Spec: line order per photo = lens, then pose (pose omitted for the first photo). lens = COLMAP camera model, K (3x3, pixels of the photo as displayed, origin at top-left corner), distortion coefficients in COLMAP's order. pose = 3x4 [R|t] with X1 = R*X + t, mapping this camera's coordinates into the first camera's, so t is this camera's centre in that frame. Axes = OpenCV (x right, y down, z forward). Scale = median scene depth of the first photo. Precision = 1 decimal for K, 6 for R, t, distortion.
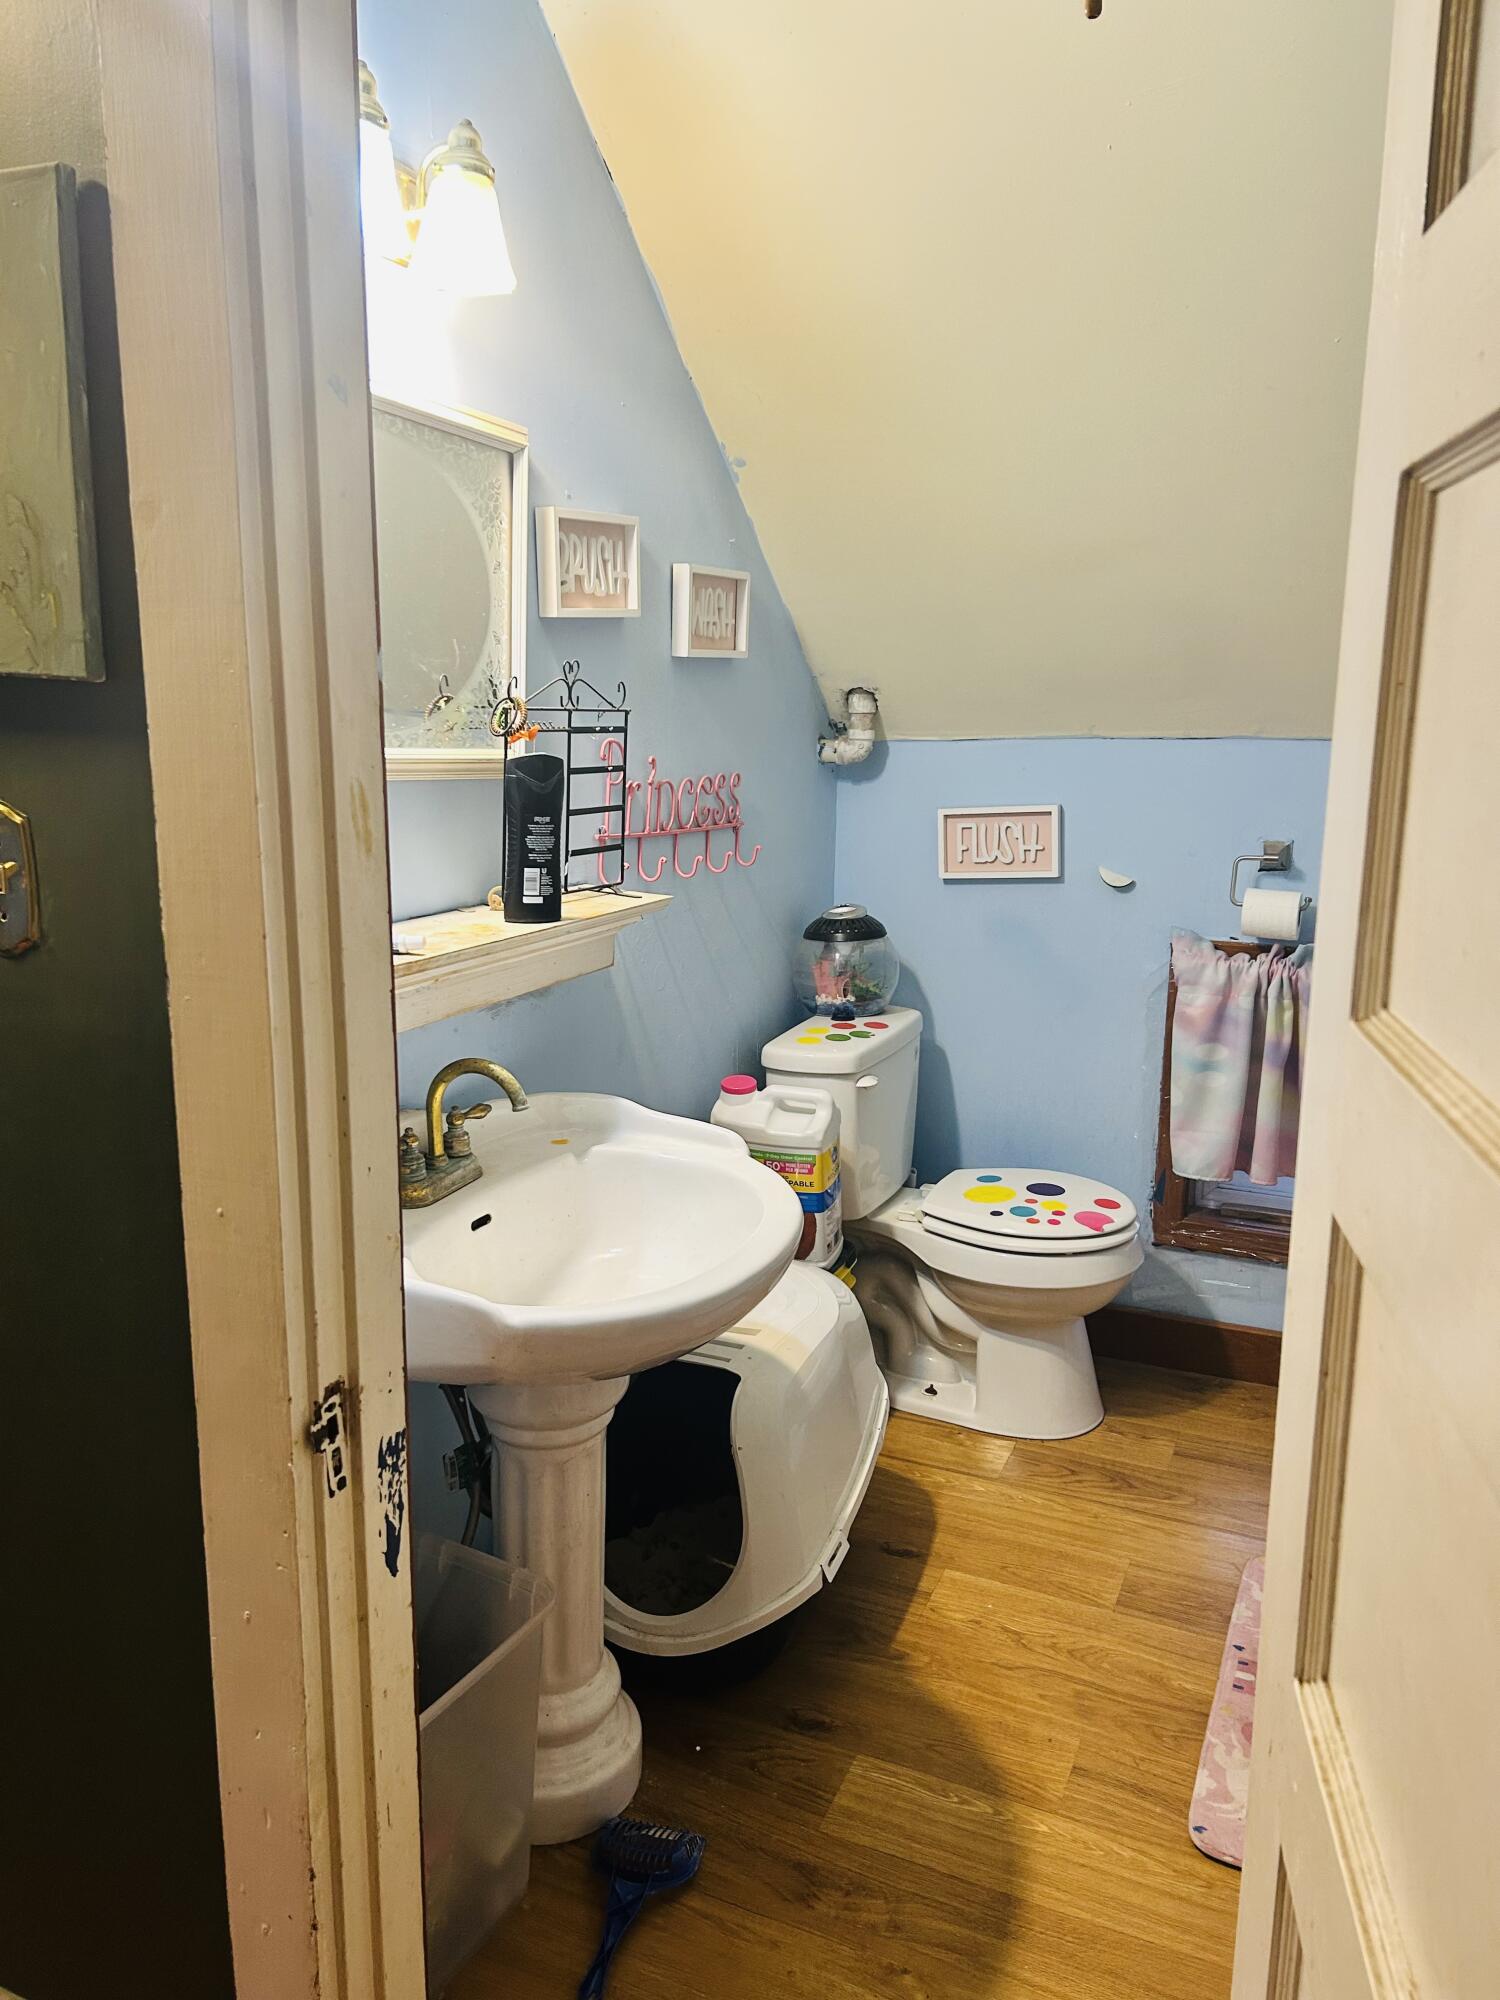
lens RADIAL K [[1503.5, 0, 735.7], [0, 1503.5, 1003.5], [0, 0, 1]] dist [0.060851, -0.067885]
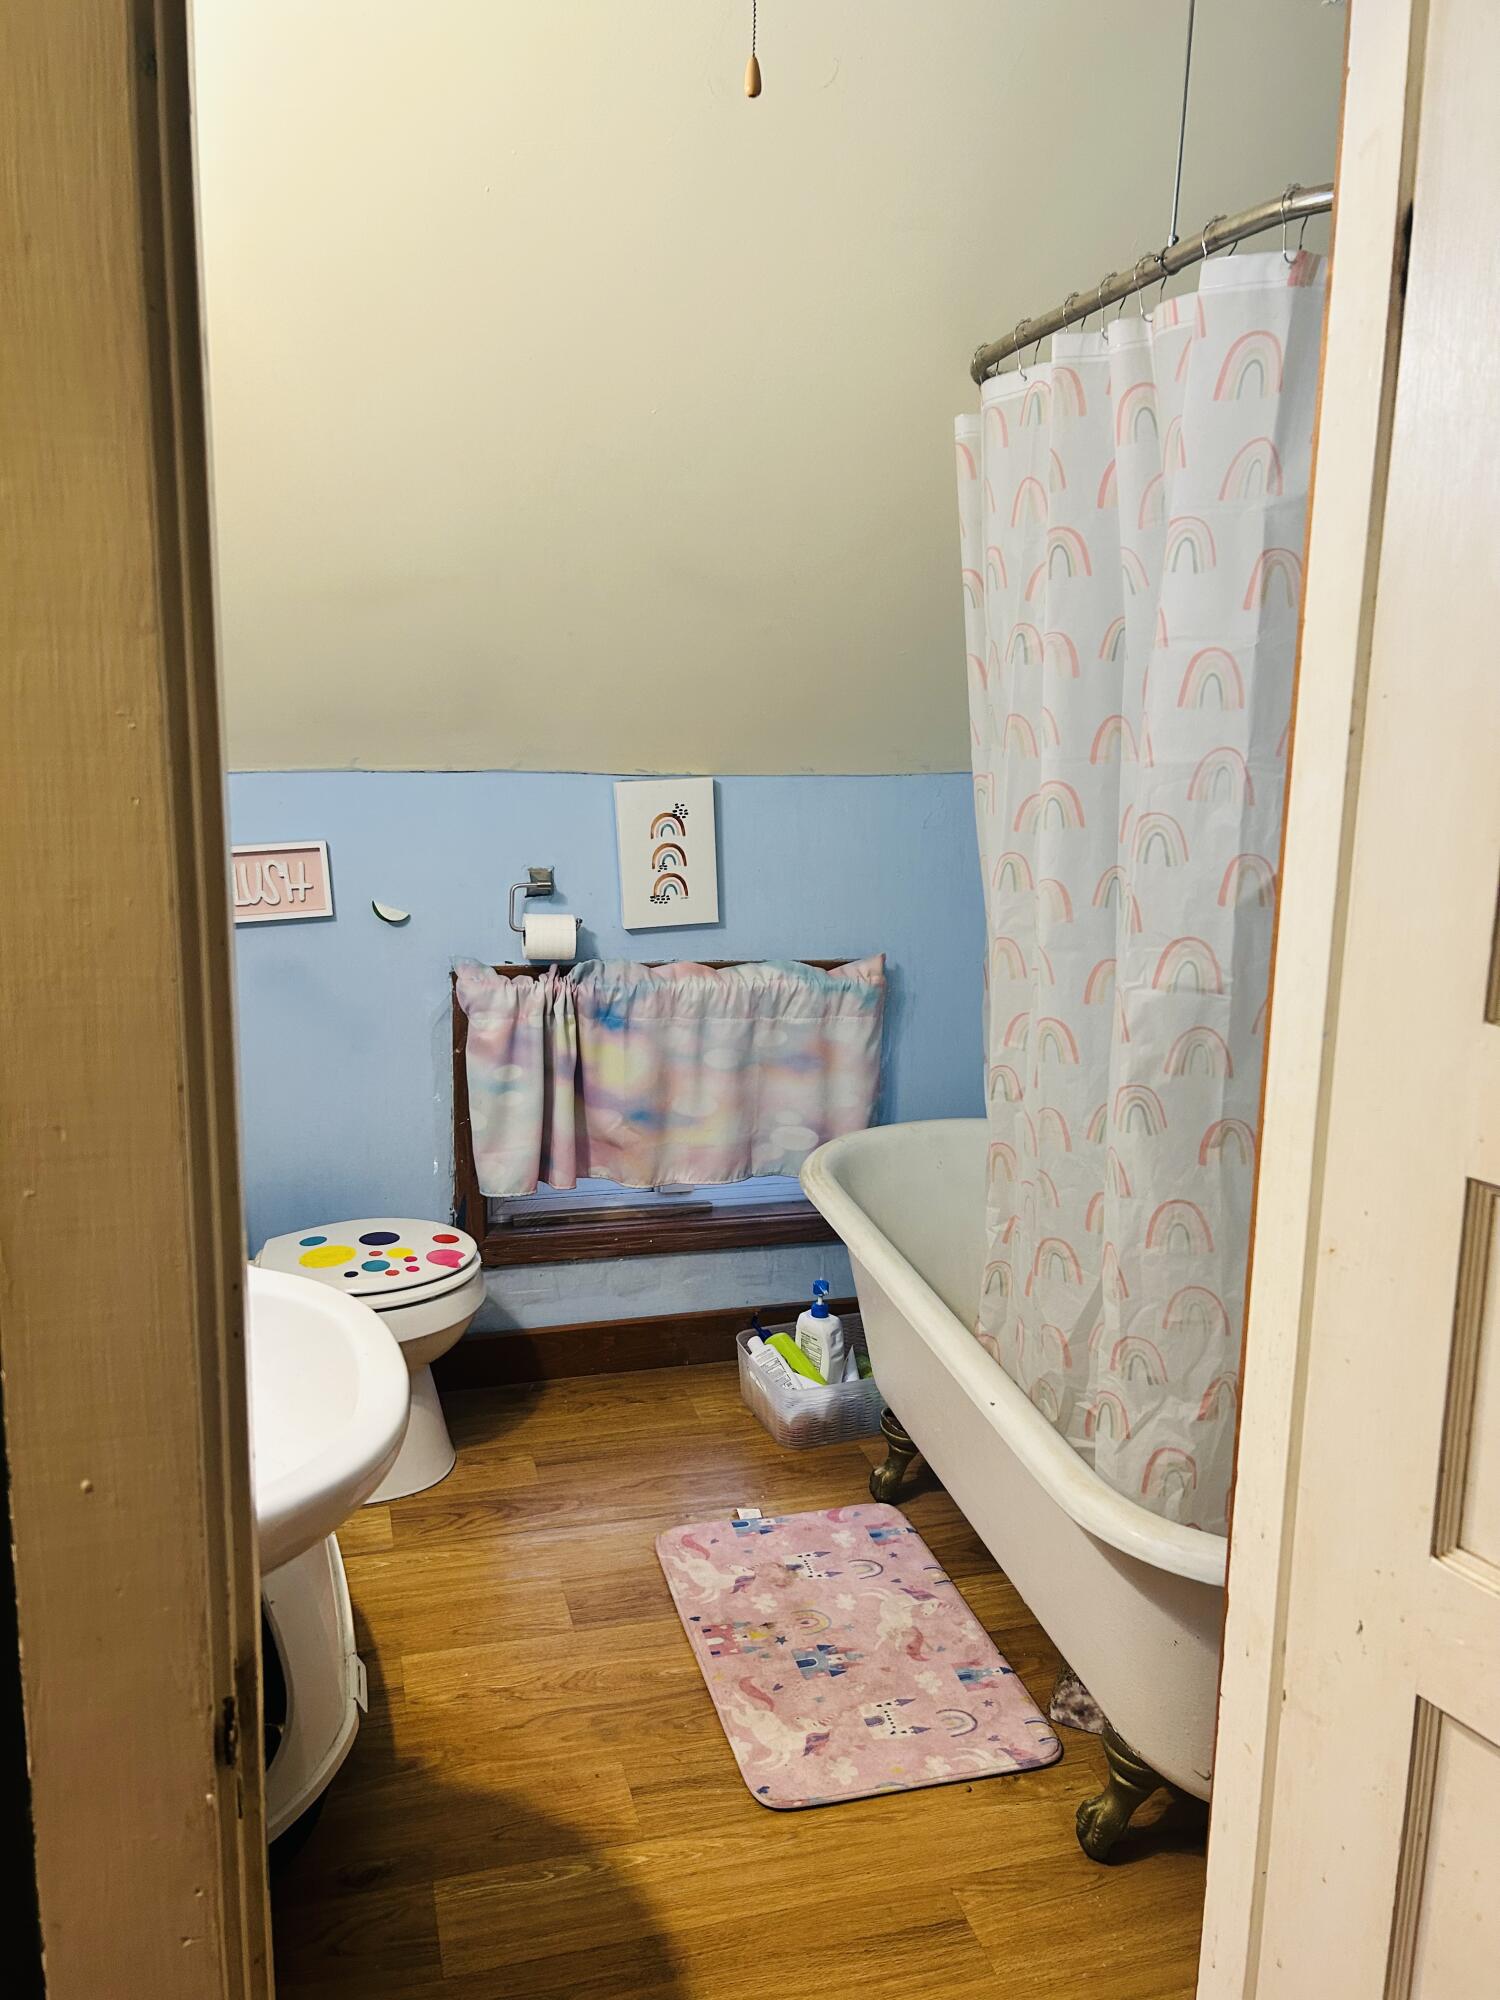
lens RADIAL K [[1503.5, 0, 735.4], [0, 1503.5, 1002.2], [0, 0, 1]] dist [0.060851, -0.067885]
pose [[0.765539, -0.108868, 0.634112, -0.230700], [0.116287, 0.992761, 0.030055, -0.031126], [-0.632793, 0.050731, 0.772657, 0.108405]]
